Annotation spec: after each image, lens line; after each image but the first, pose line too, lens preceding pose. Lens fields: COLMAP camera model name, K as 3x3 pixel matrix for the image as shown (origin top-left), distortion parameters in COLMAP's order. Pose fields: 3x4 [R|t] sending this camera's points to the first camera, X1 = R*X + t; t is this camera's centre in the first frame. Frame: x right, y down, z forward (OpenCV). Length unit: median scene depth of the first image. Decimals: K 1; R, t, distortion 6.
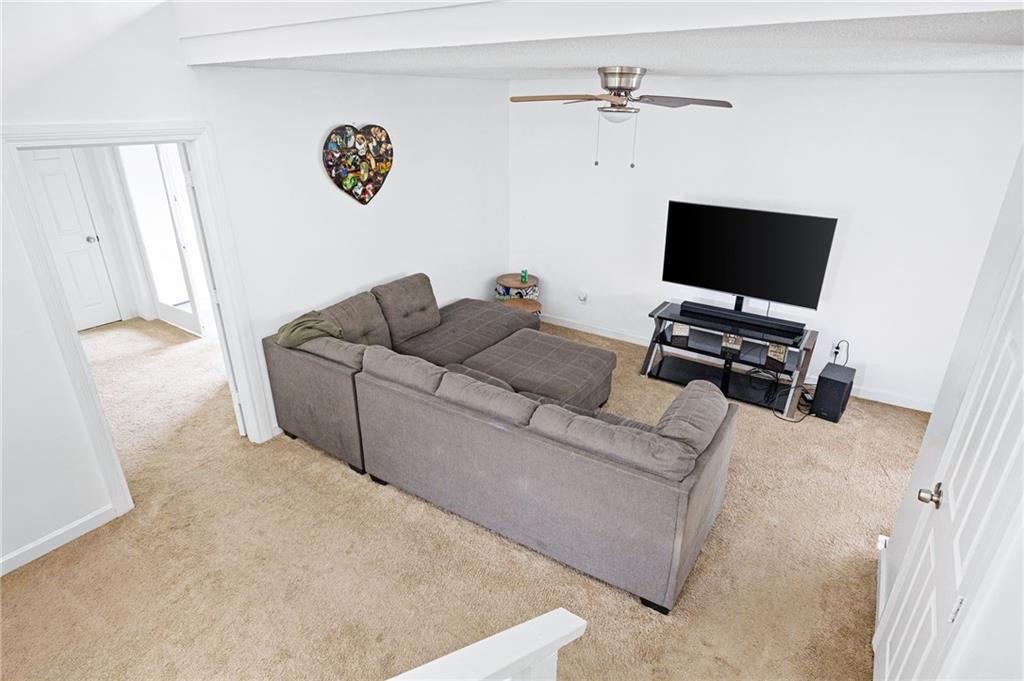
lens RADIAL K [[548.6, 0, 512.0], [0, 548.6, 340.5], [0, 0, 1]] dist [-0.001107, -0.000040]
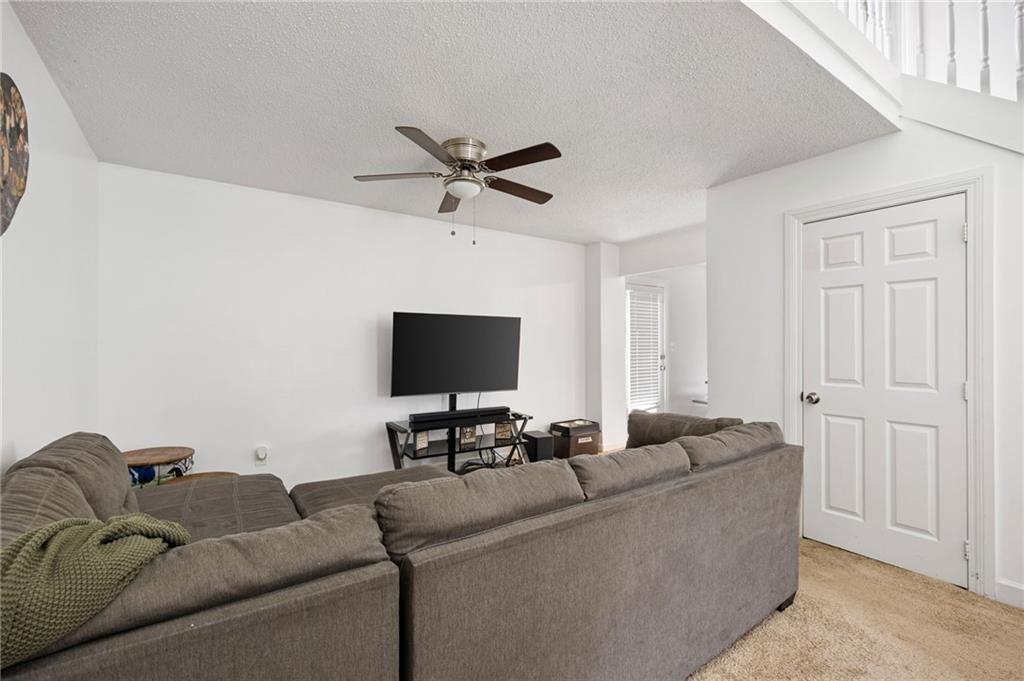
lens RADIAL K [[461.8, 0, 512.0], [0, 461.8, 340.5], [0, 0, 1]] dist [-0.000329, 0.000022]
pose [[0.360203, 0.009880, 0.932822, -0.411722], [0.369380, 0.916706, -0.152343, -0.001916], [-0.856629, 0.399440, 0.326550, 0.565722]]
